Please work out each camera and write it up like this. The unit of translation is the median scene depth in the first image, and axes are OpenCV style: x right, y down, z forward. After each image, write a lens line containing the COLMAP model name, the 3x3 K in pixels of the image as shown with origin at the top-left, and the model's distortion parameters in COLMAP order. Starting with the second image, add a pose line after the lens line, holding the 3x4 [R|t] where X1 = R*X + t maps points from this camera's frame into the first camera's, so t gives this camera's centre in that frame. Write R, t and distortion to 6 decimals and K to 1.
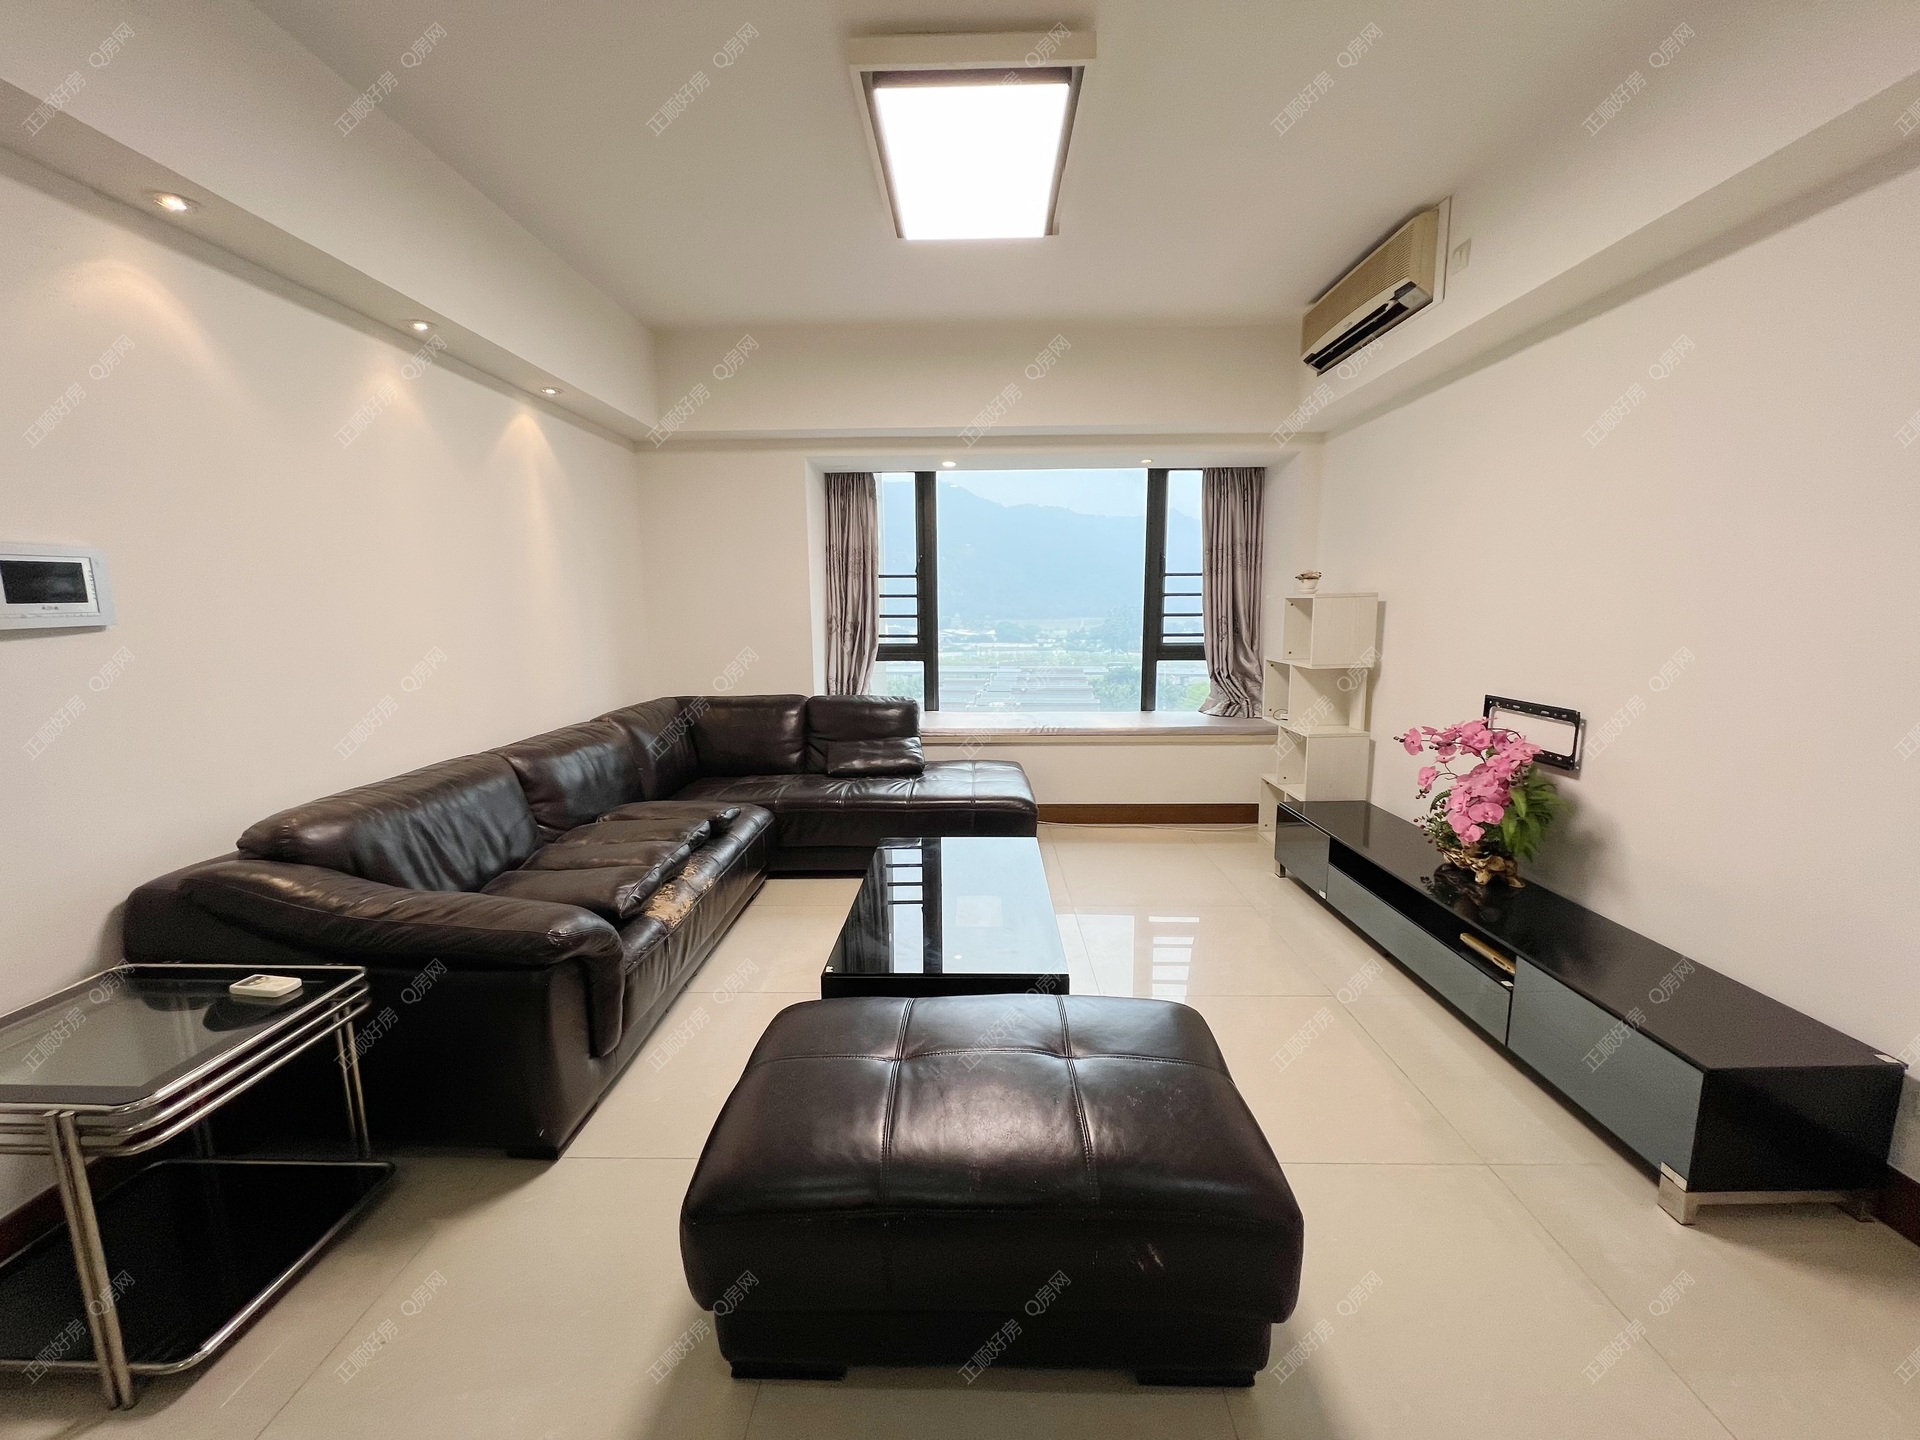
lens RADIAL K [[768.2, 0, 964.3], [0, 768.2, 722.6], [0, 0, 1]] dist [0.001011, -0.000007]
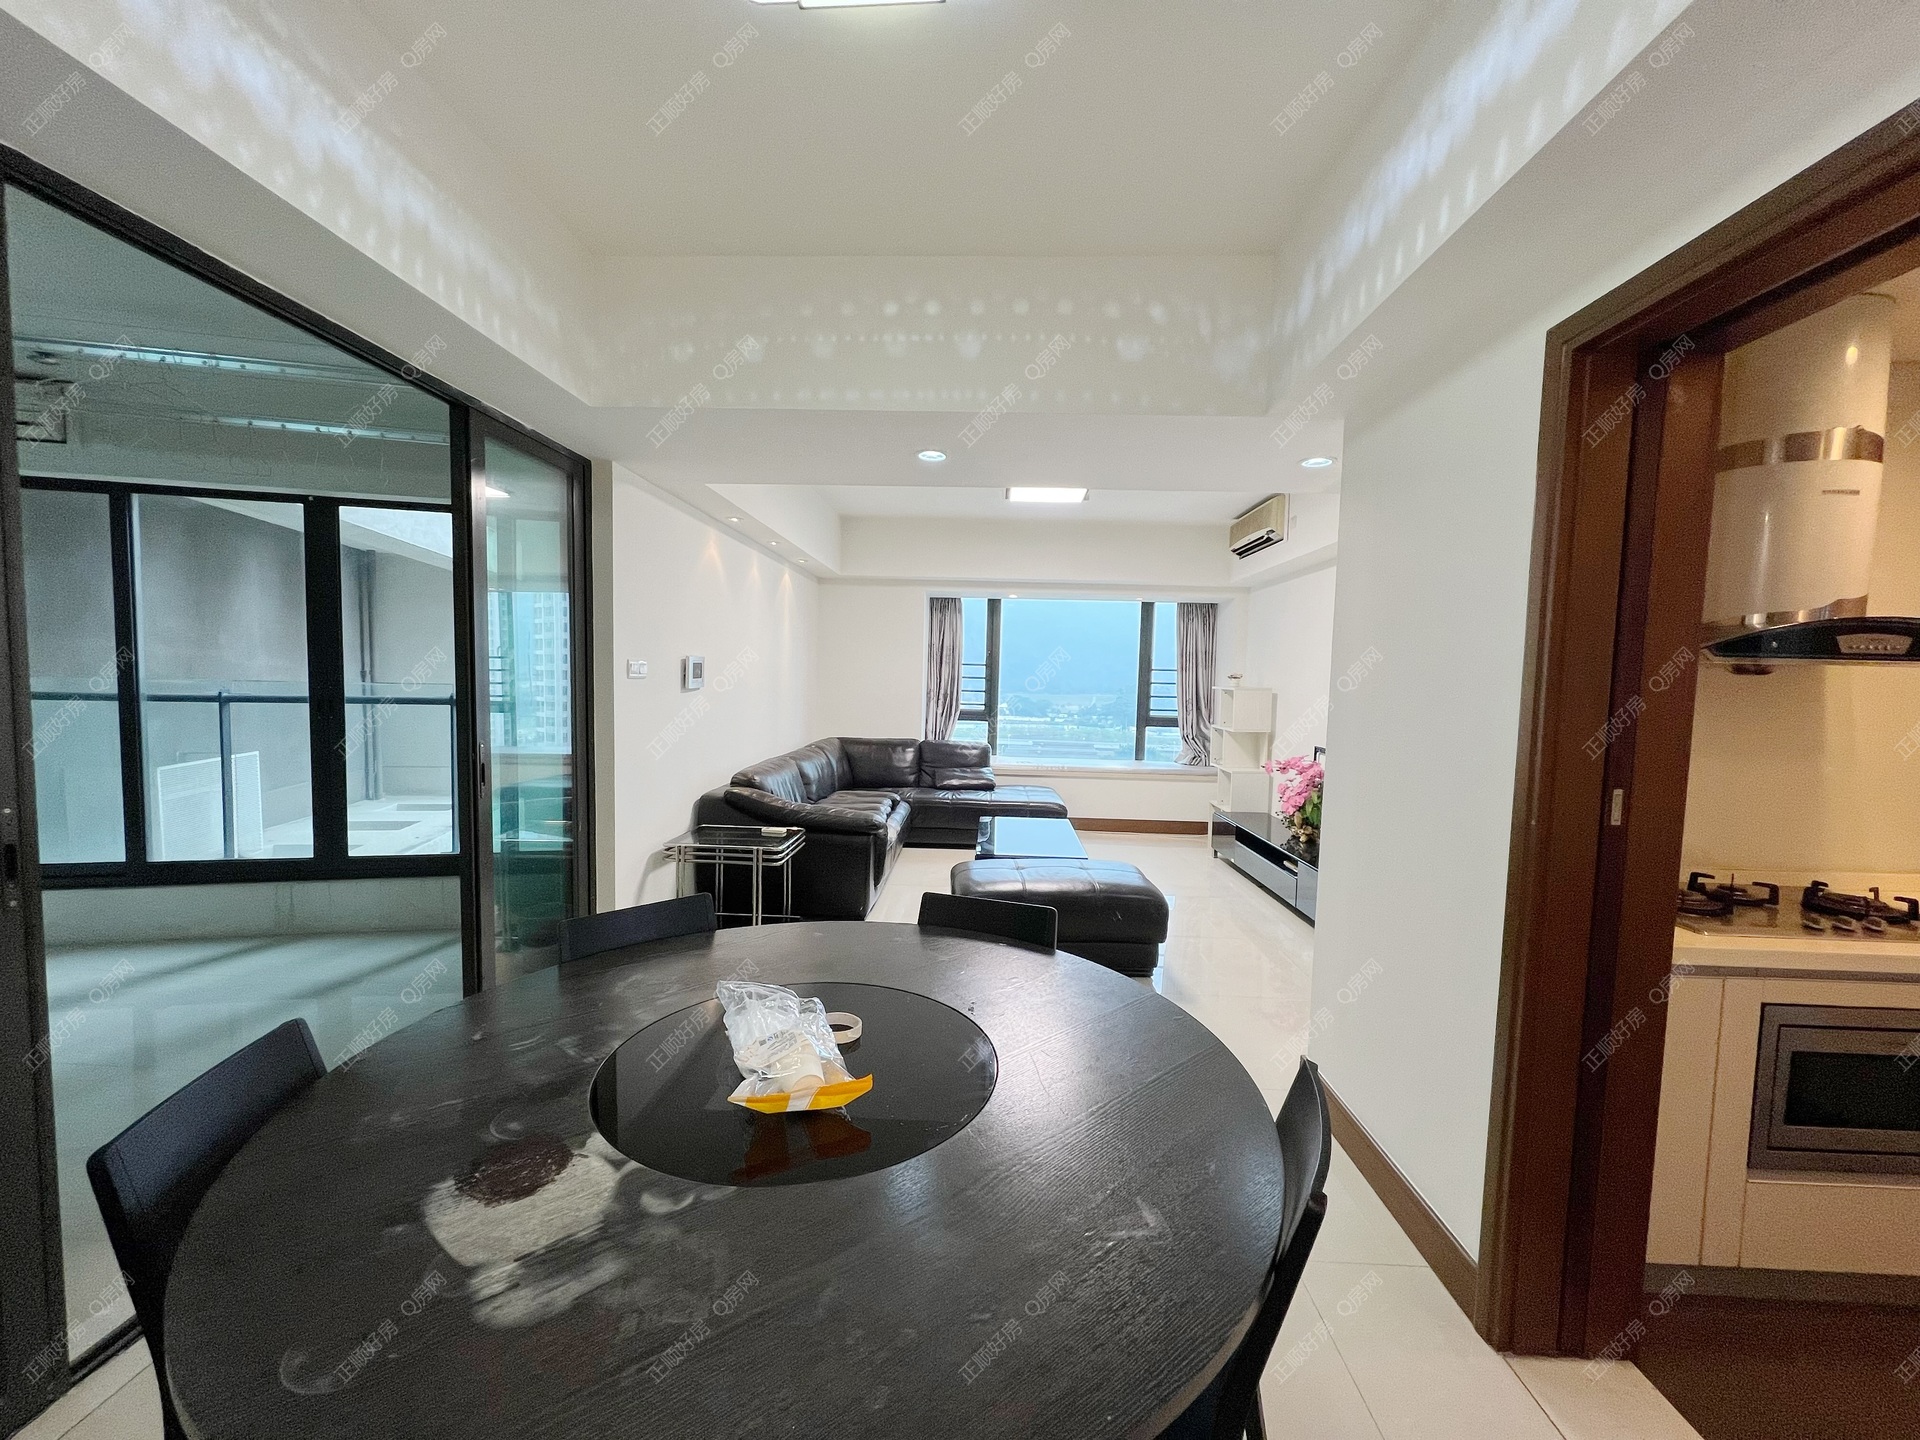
lens RADIAL K [[770.1, 0, 953.9], [0, 770.1, 727.8], [0, 0, 1]] dist [-0.001216, -0.000054]
pose [[0.999013, 0.035328, -0.026918, -0.085193], [-0.037519, 0.995608, -0.085775, 0.067262], [0.023770, 0.086700, 0.995951, -0.523764]]
